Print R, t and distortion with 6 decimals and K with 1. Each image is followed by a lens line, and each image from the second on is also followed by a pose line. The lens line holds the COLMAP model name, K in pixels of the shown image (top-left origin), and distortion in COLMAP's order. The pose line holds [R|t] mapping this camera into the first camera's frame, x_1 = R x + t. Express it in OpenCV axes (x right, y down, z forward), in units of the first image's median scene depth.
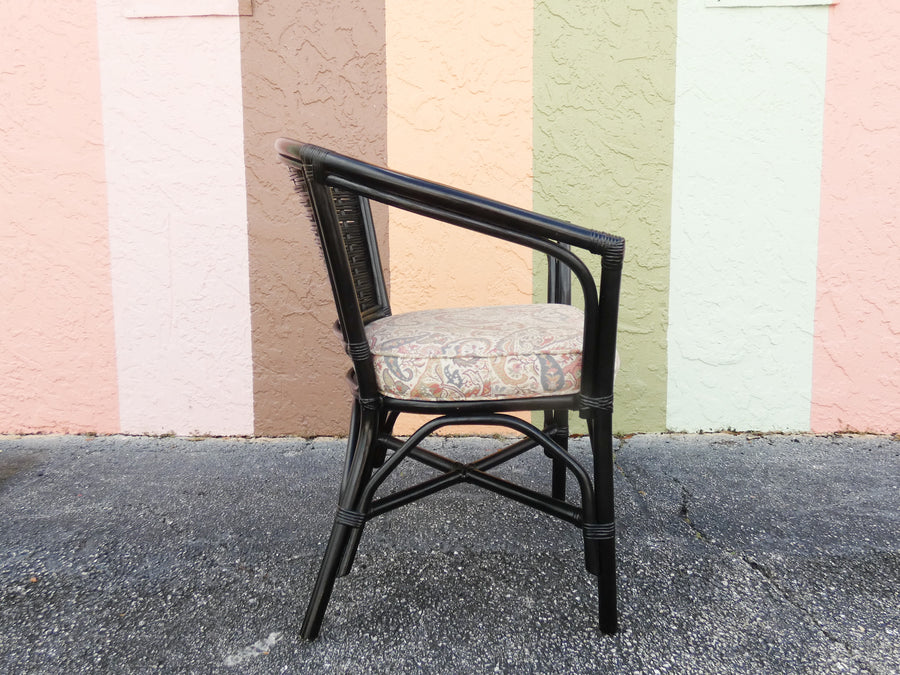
lens RADIAL K [[708.9, 0, 442.7], [0, 708.9, 295.8], [0, 0, 1]] dist [-0.003475, -0.006080]
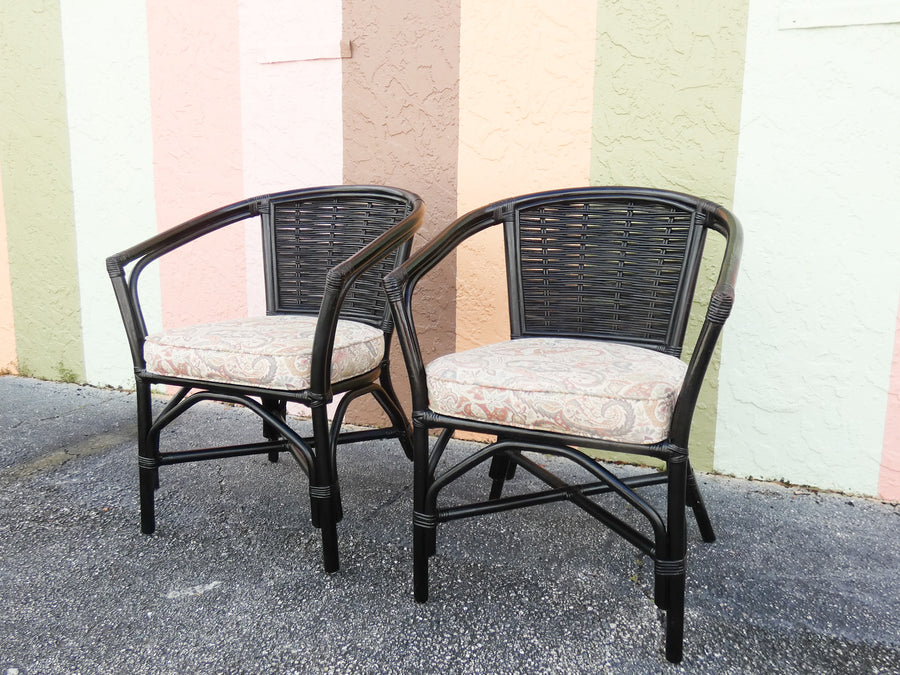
lens RADIAL K [[708.9, 0, 488.5], [0, 708.9, 313.2], [0, 0, 1]] dist [-0.003475, -0.006080]
pose [[0.941779, 0.077928, -0.327078, 0.344059], [-0.066549, 0.996729, 0.045855, -0.052705], [0.329582, -0.021419, 0.943884, -0.012803]]
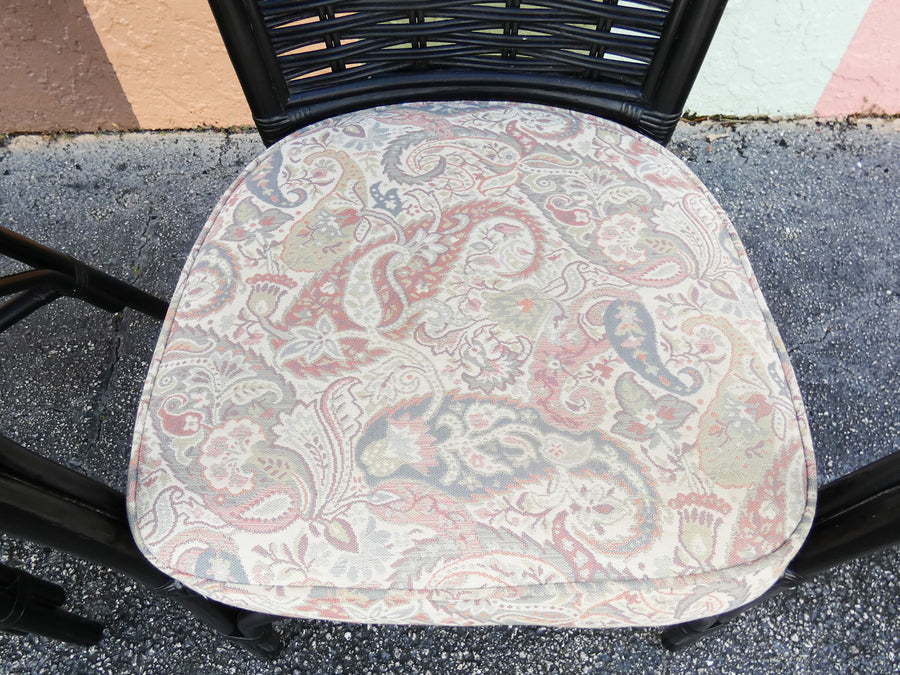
lens RADIAL K [[708.9, 0, 442.7], [0, 708.9, 359.5], [0, 0, 1]] dist [-0.003475, -0.006080]
pose [[0.998240, -0.038736, 0.044913, 0.164420], [-0.011908, 0.610949, 0.791580, -0.179473], [-0.058102, -0.790722, 0.609412, 0.491593]]
